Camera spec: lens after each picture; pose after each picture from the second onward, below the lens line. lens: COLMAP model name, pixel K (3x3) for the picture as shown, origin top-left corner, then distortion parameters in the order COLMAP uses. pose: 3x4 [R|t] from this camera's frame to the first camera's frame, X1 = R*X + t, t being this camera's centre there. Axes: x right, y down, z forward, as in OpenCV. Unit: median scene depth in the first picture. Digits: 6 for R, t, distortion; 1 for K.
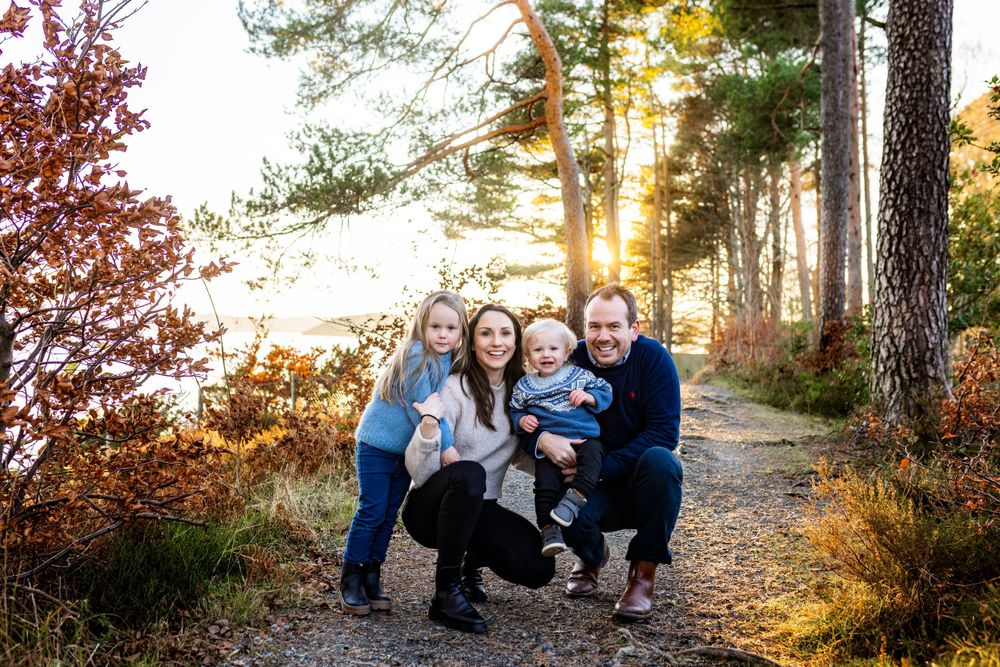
lens RADIAL K [[1012.1, 0, 485.2], [0, 1012.1, 334.4], [0, 0, 1]] dist [0.002954, -0.004737]
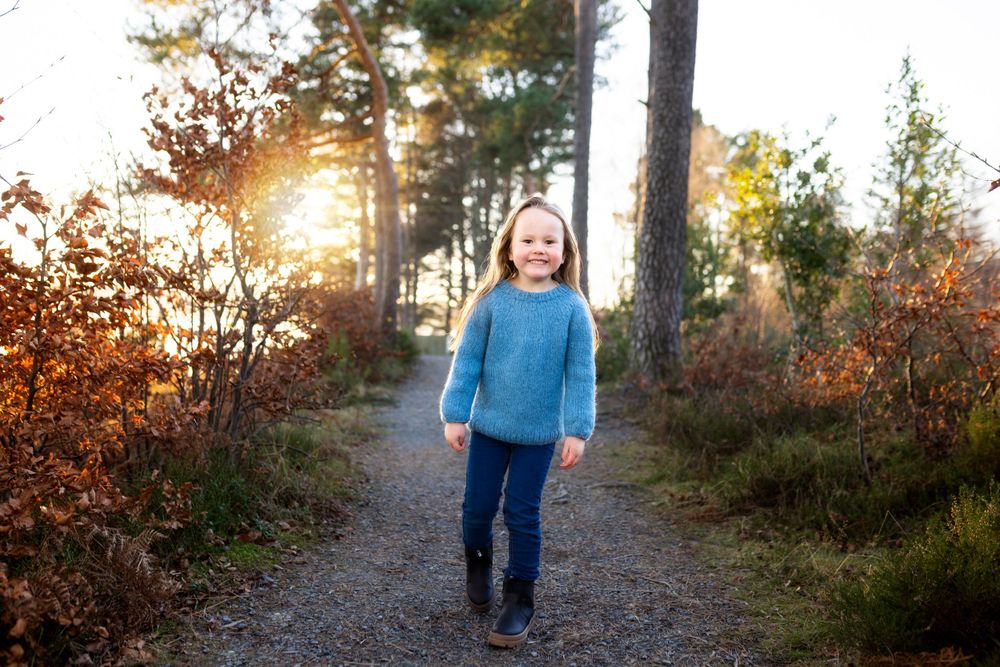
lens RADIAL K [[995.6, 0, 500.0], [0, 995.6, 333.5], [0, 0, 1]] dist [-0.002883, 0.001844]
pose [[0.955617, 0.027931, 0.293284, -0.211711], [-0.033239, 0.999361, 0.013129, 0.004769], [-0.292730, -0.022295, 0.955935, -0.290587]]
